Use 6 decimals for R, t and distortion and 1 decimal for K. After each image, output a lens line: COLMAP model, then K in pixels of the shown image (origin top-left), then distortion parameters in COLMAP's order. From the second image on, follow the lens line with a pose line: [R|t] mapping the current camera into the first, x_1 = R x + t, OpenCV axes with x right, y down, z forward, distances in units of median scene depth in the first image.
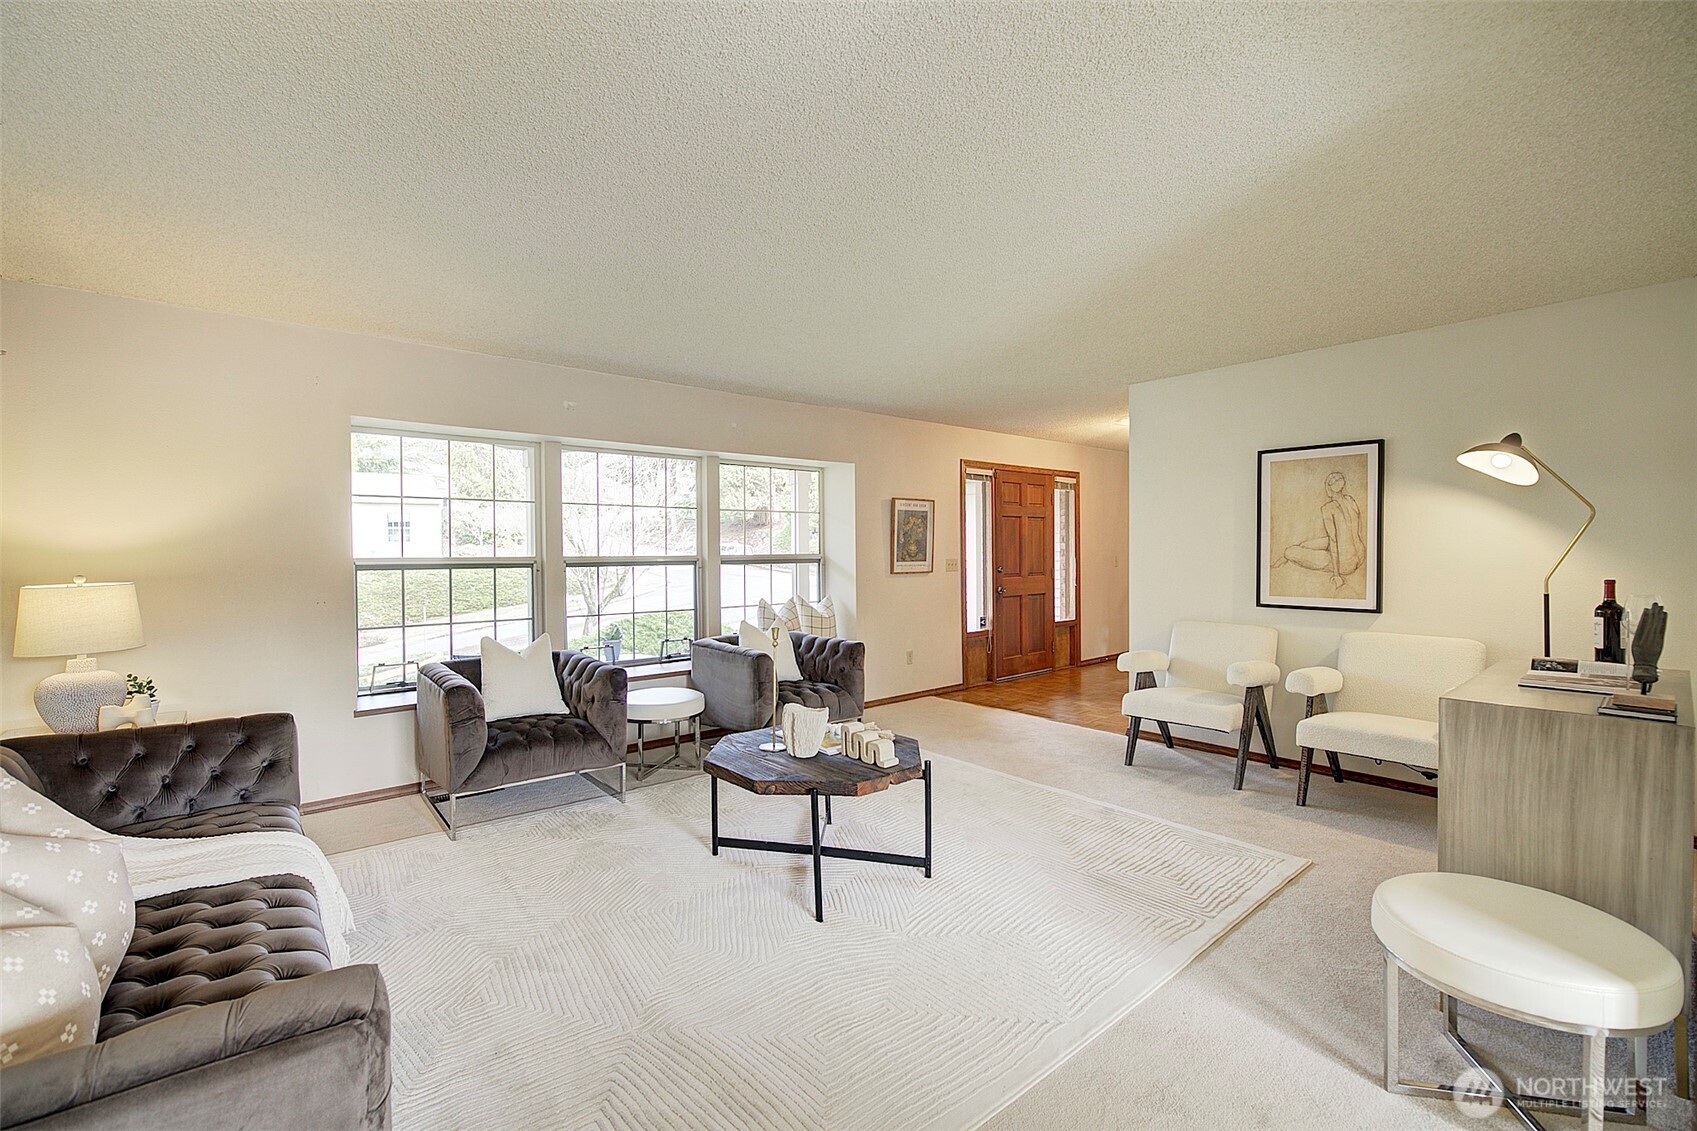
lens RADIAL K [[740.9, 0, 849.8], [0, 740.9, 560.7], [0, 0, 1]] dist [-0.003638, 0.001159]
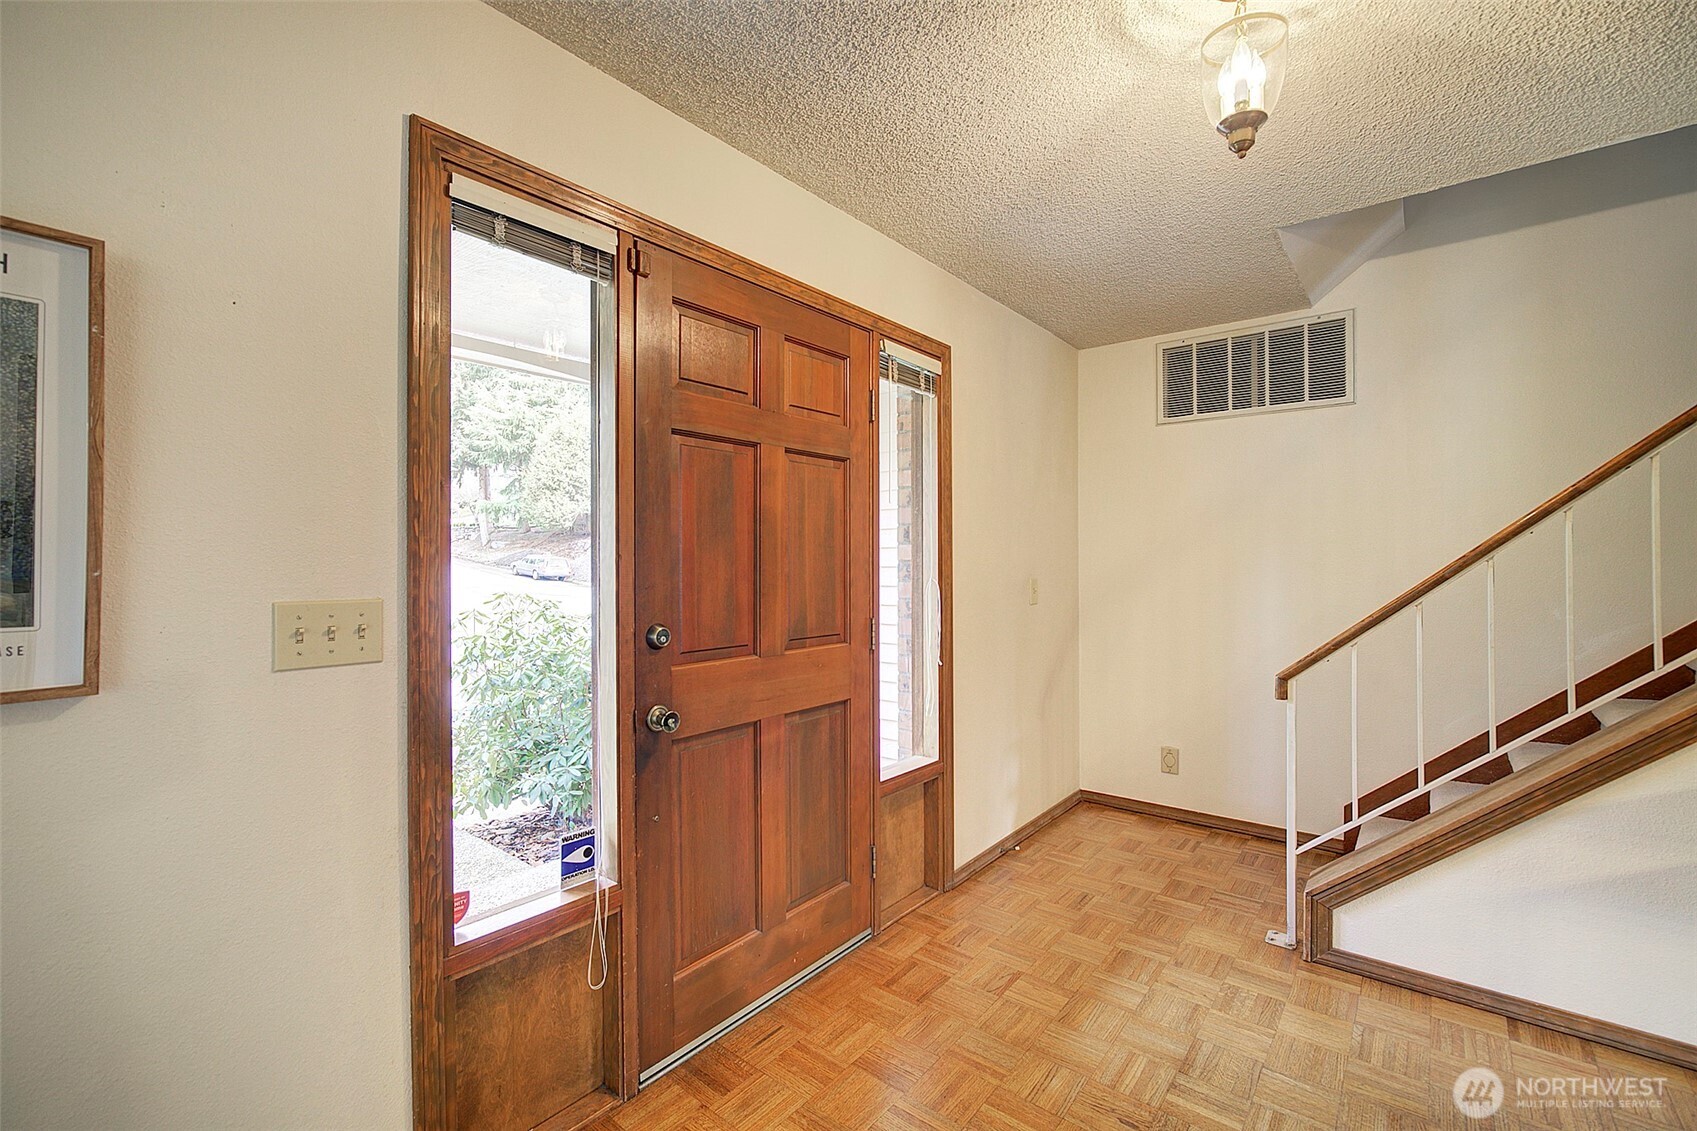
lens RADIAL K [[740.9, 0, 849.8], [0, 740.9, 560.7], [0, 0, 1]] dist [-0.003638, 0.001159]
pose [[0.983185, 0.005366, 0.182535, 0.200792], [-0.001713, 0.999795, -0.020167, -0.008210], [-0.182606, 0.019515, 0.982993, 0.669280]]
